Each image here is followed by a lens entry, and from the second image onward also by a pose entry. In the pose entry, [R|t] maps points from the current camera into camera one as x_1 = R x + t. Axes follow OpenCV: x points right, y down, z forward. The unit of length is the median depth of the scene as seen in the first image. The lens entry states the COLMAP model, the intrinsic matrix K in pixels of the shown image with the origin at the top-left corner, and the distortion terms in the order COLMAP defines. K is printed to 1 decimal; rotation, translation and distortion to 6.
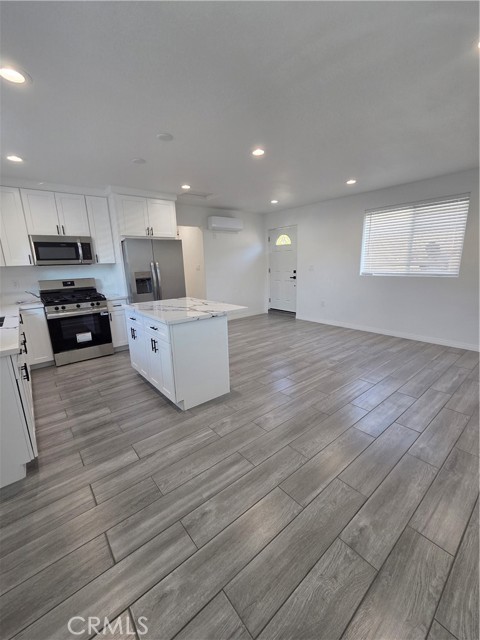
lens RADIAL K [[260.5, 0, 240.0], [0, 260.5, 320.0], [0, 0, 1]] dist [0.000771, 0.000014]
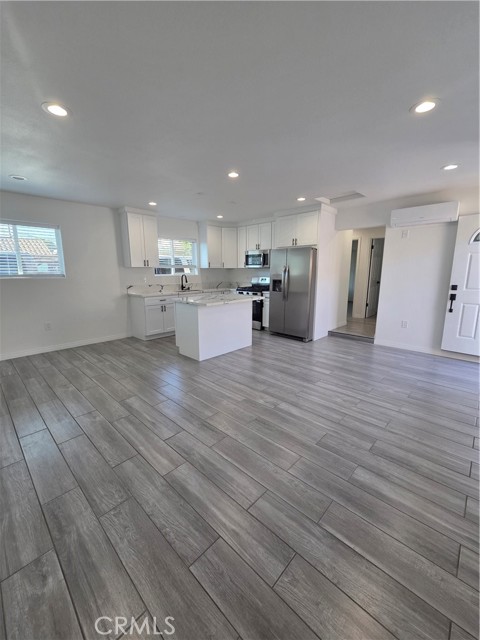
lens RADIAL K [[262.9, 0, 240.0], [0, 262.9, 320.0], [0, 0, 1]] dist [0.000644, -0.000049]
pose [[0.118274, 0.213772, -0.969697, 1.047655], [-0.218596, 0.958200, 0.184575, -0.194941], [0.968621, 0.190142, 0.160060, 0.754021]]
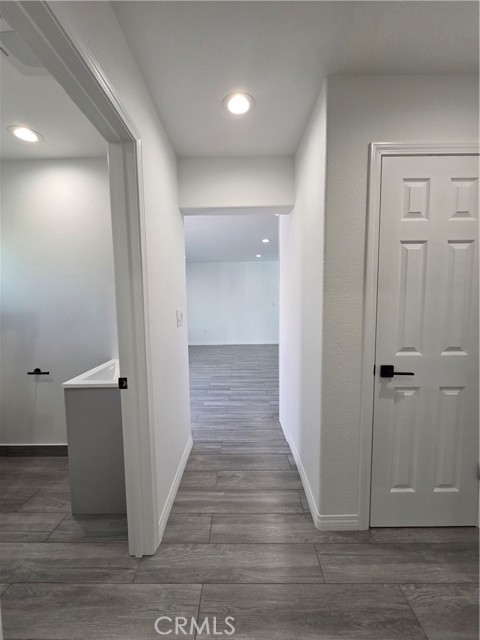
lens RADIAL K [[260.5, 0, 240.0], [0, 260.5, 320.0], [0, 0, 1]] dist [0.000771, 0.000014]
pose [[-0.769948, -0.009685, 0.638033, -0.730746], [0.174840, 0.958418, 0.225537, -0.431371], [-0.613686, 0.285205, -0.736239, 2.017391]]
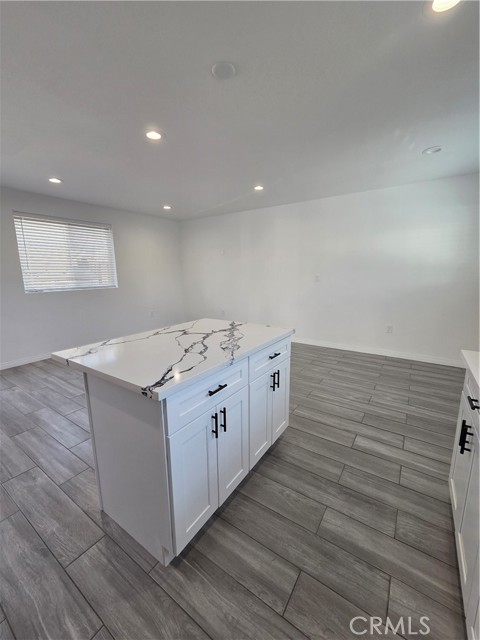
lens RADIAL K [[264.5, 0, 237.2], [0, 264.5, 320.3], [0, 0, 1]] dist [-0.000344, -0.000026]
pose [[-0.273206, -0.141858, 0.951438, -0.679288], [0.228272, 0.951255, 0.207379, -0.161067], [-0.934479, 0.273843, -0.227506, 0.862802]]
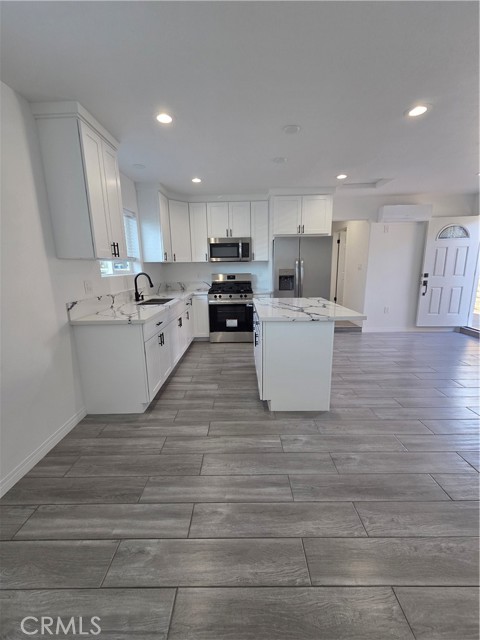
lens RADIAL K [[262.9, 0, 240.0], [0, 262.9, 320.0], [0, 0, 1]] dist [0.000644, -0.000049]
pose [[0.766376, 0.146105, -0.625556, 0.186958], [-0.145218, 0.987987, 0.052846, -0.017031], [0.625763, 0.050343, 0.778387, 0.102711]]
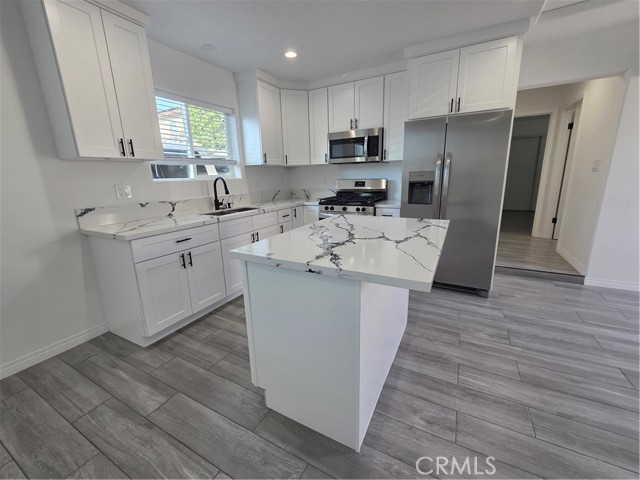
lens RADIAL K [[264.5, 0, 318.0], [0, 264.5, 237.8], [0, 0, 1]] dist [-0.000344, -0.000026]
pose [[0.376982, 0.230519, -0.897076, 0.194467], [-0.187547, 0.967469, 0.169794, -0.099283], [0.907034, 0.104235, 0.407952, 0.580707]]
